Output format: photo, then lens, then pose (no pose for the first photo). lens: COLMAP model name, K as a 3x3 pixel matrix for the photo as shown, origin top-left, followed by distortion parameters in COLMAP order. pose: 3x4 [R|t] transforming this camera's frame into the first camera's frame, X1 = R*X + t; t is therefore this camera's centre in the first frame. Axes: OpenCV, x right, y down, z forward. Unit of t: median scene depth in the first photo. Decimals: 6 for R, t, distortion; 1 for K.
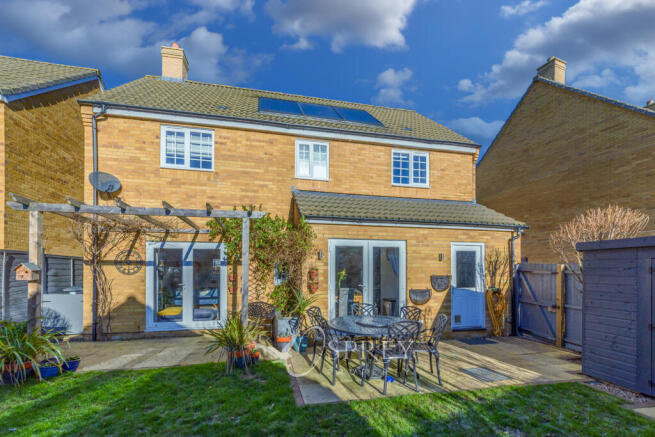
lens RADIAL K [[304.1, 0, 326.8], [0, 304.1, 270.2], [0, 0, 1]] dist [-0.000622, -0.000235]
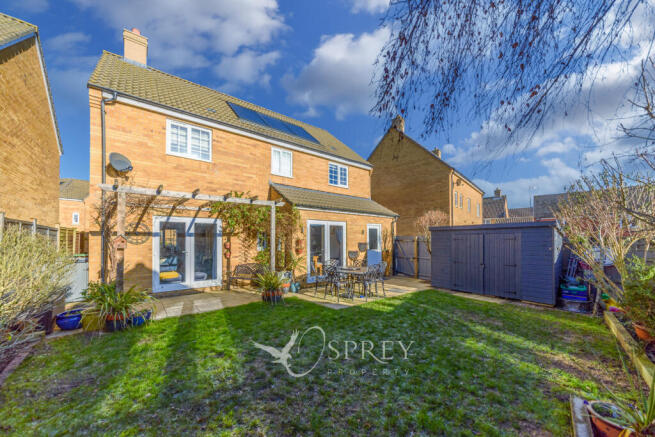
lens RADIAL K [[303.7, 0, 327.8], [0, 303.7, 237.8], [0, 0, 1]] dist [0.000241, 0.000130]
pose [[0.861461, 0.000860, 0.507822, -0.609515], [0.004775, 0.999941, -0.009795, 0.005225], [-0.507801, 0.010862, 0.861406, -0.343811]]
